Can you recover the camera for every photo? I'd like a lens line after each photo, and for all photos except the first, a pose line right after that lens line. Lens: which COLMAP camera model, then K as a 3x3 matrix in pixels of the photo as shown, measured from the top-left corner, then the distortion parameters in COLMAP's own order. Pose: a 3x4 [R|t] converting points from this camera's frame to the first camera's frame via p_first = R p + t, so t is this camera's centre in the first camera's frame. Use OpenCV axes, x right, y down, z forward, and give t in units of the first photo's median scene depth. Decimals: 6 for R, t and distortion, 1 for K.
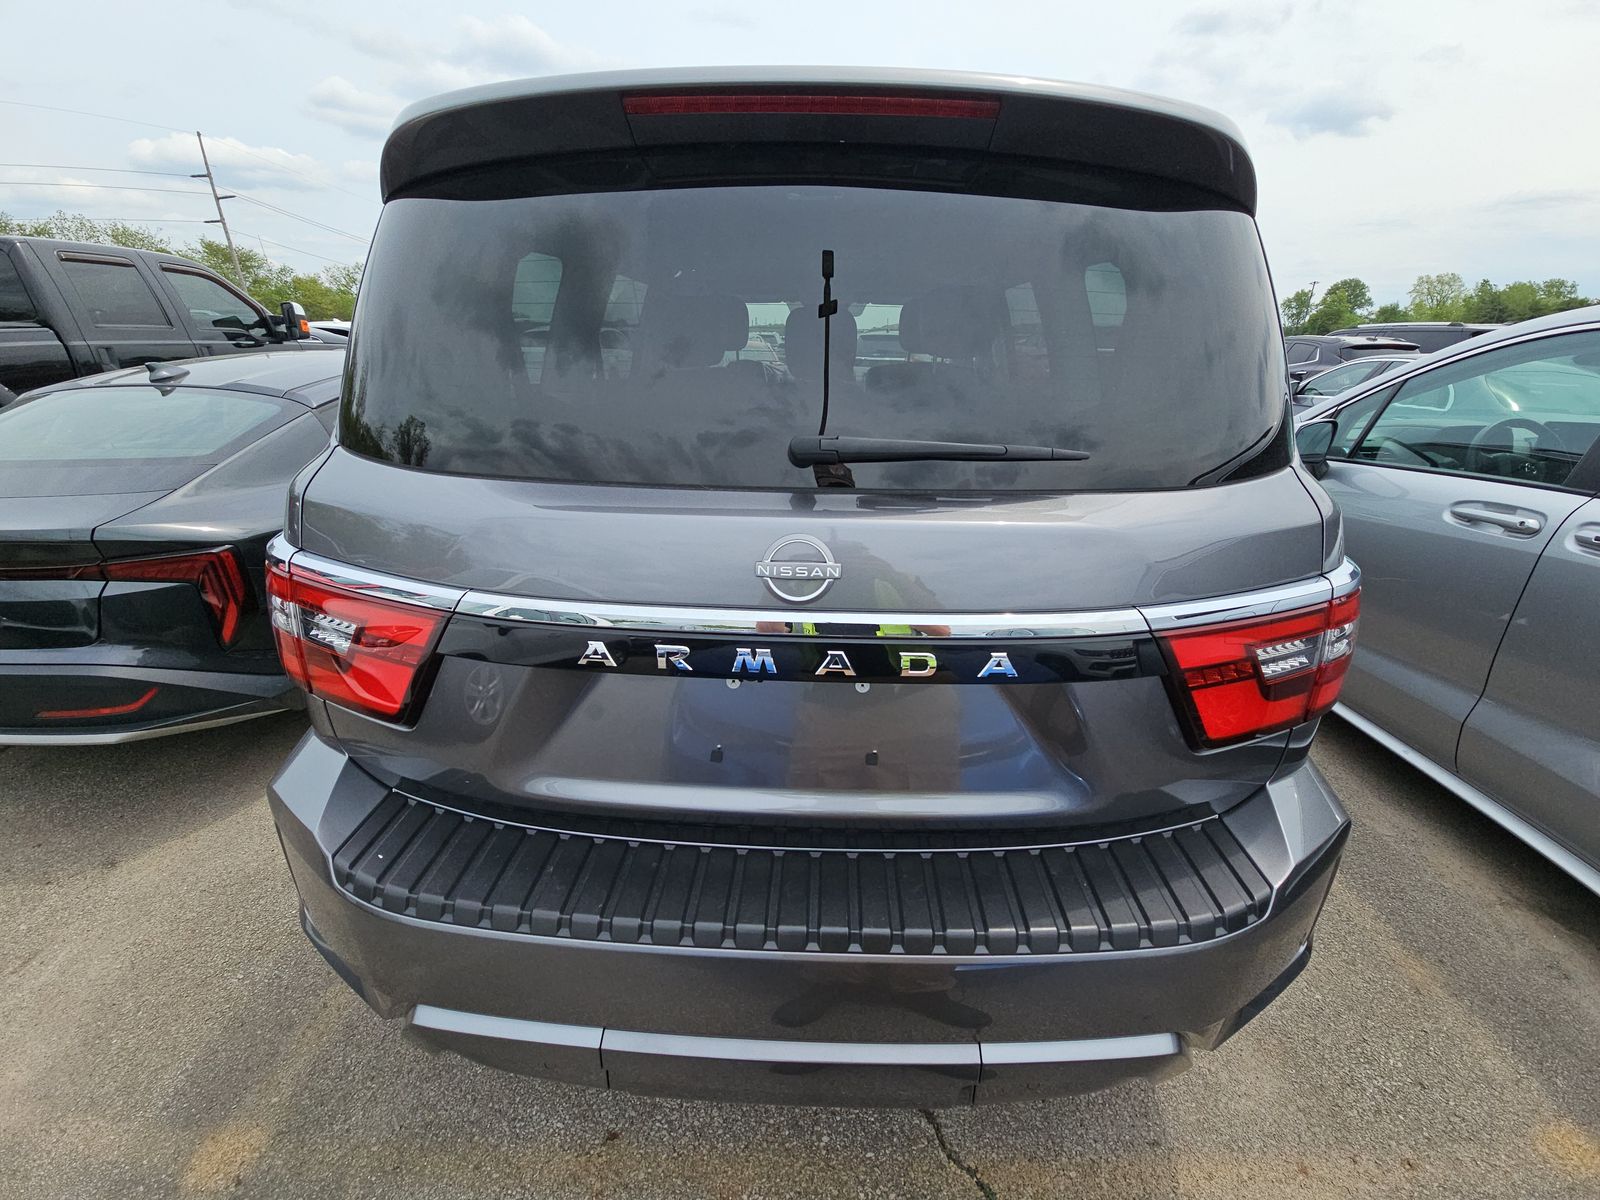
lens RADIAL K [[670.6, 0, 800.0], [0, 670.6, 600.0], [0, 0, 1]] dist [-0.000690, -0.000104]
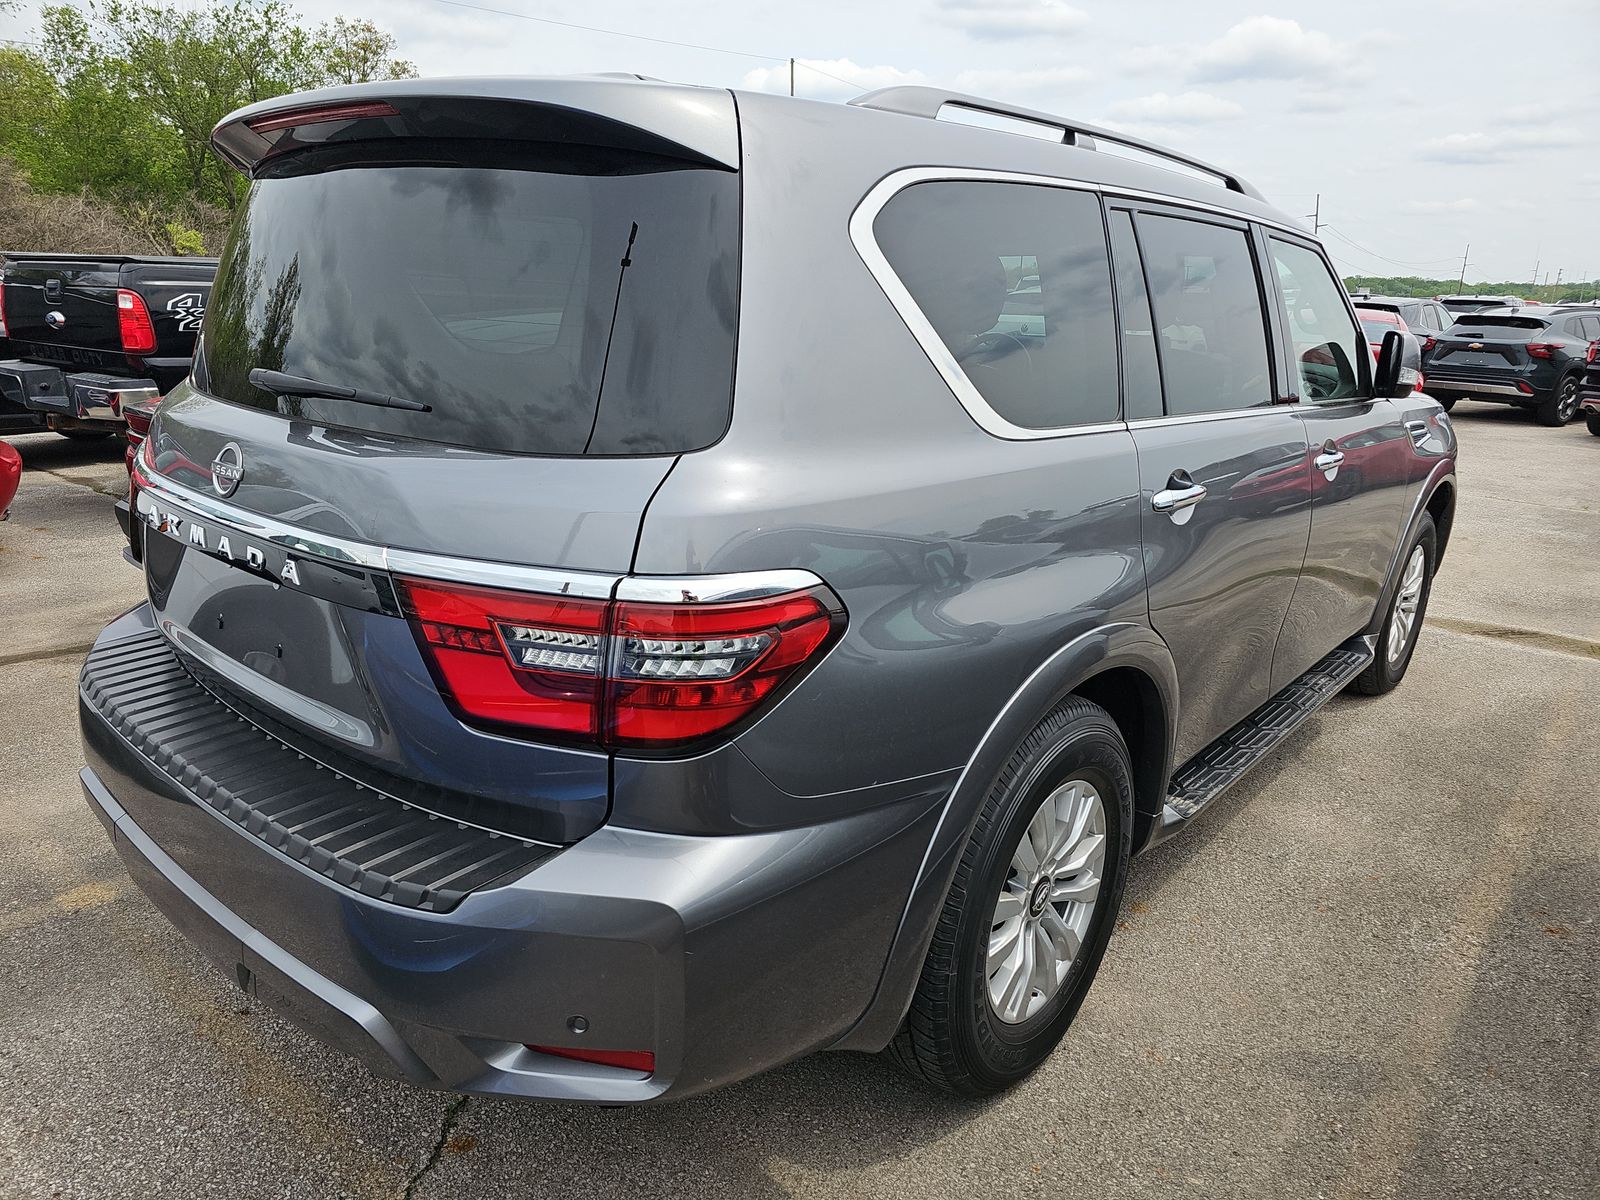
lens RADIAL K [[1085.0, 0, 800.0], [0, 1085.0, 600.0], [0, 0, 1]] dist [0.010450, 0.003915]
pose [[0.771069, 0.193546, -0.606624, 1.315129], [-0.256094, 0.966500, -0.017151, -0.024664], [0.582982, 0.168577, 0.794804, 0.031364]]
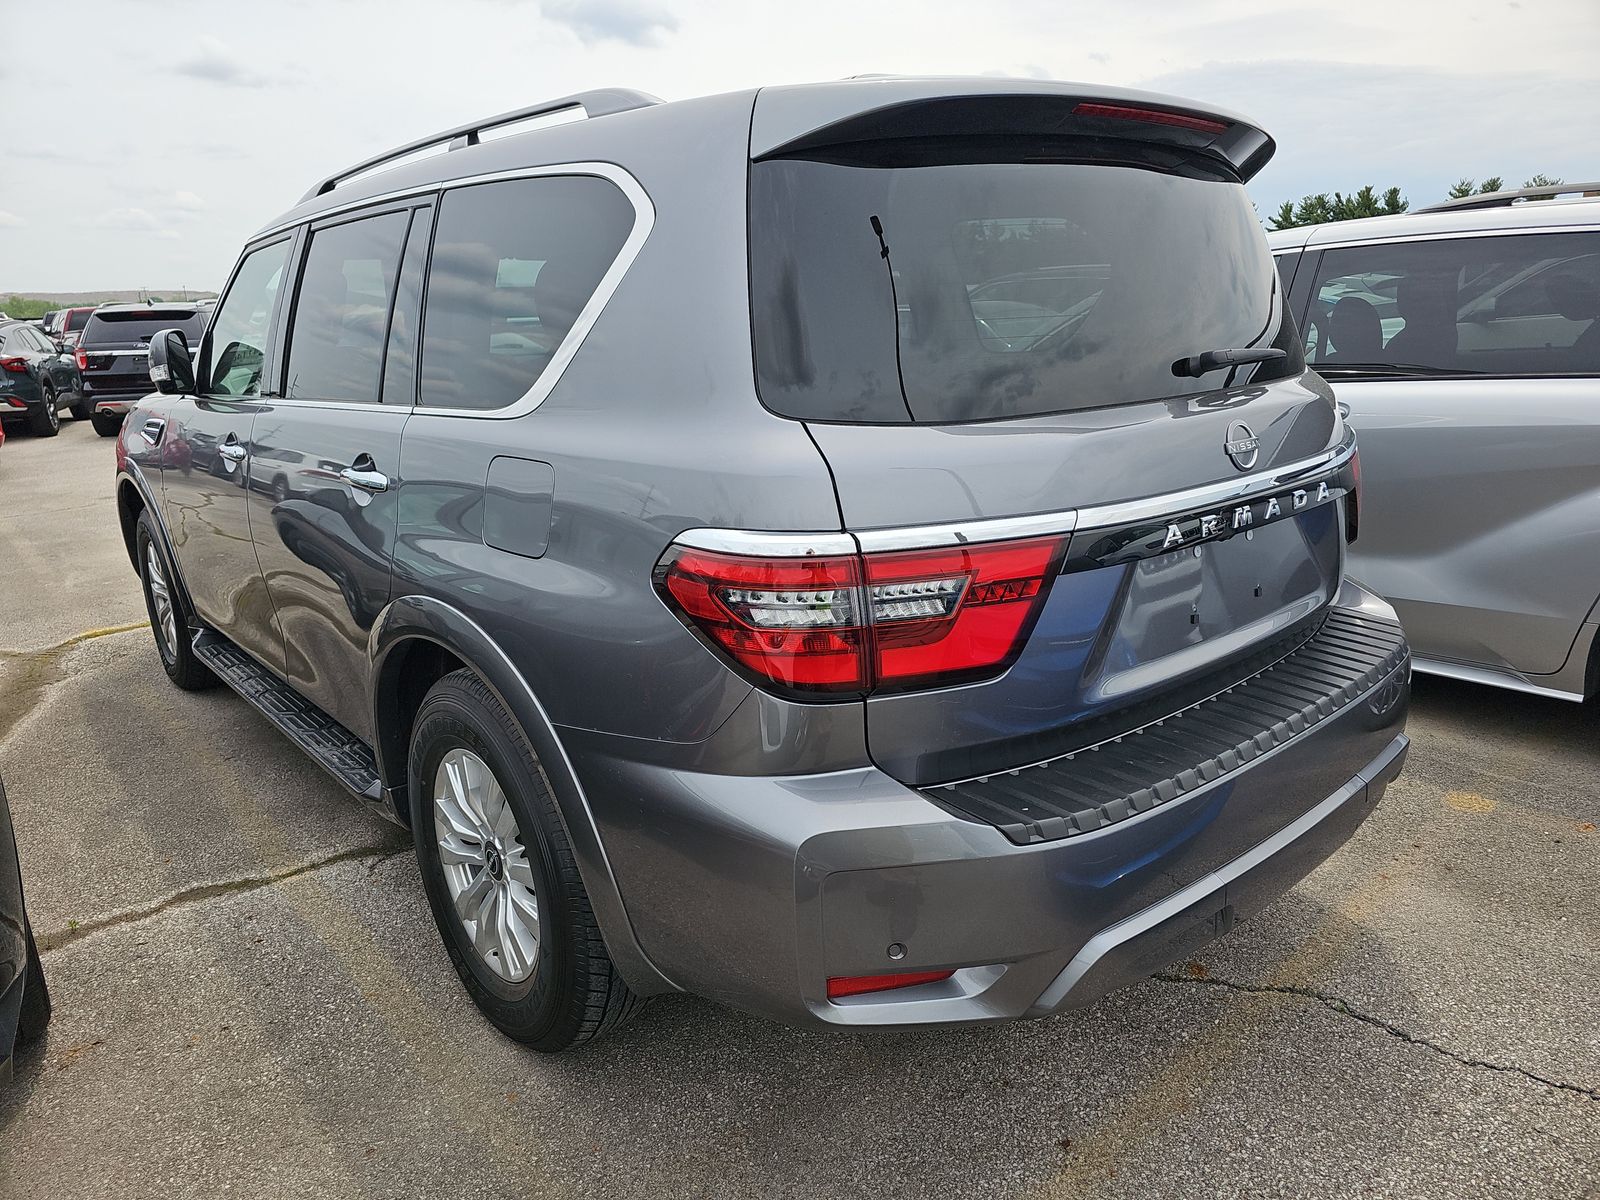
lens RADIAL K [[1085.0, 0, 800.0], [0, 1085.0, 600.0], [0, 0, 1]] dist [0.010450, 0.003915]
pose [[0.732883, -0.225019, 0.642067, -1.313609], [0.291247, 0.956644, 0.002825, -0.005700], [-0.614865, 0.184930, 0.766644, -0.035134]]
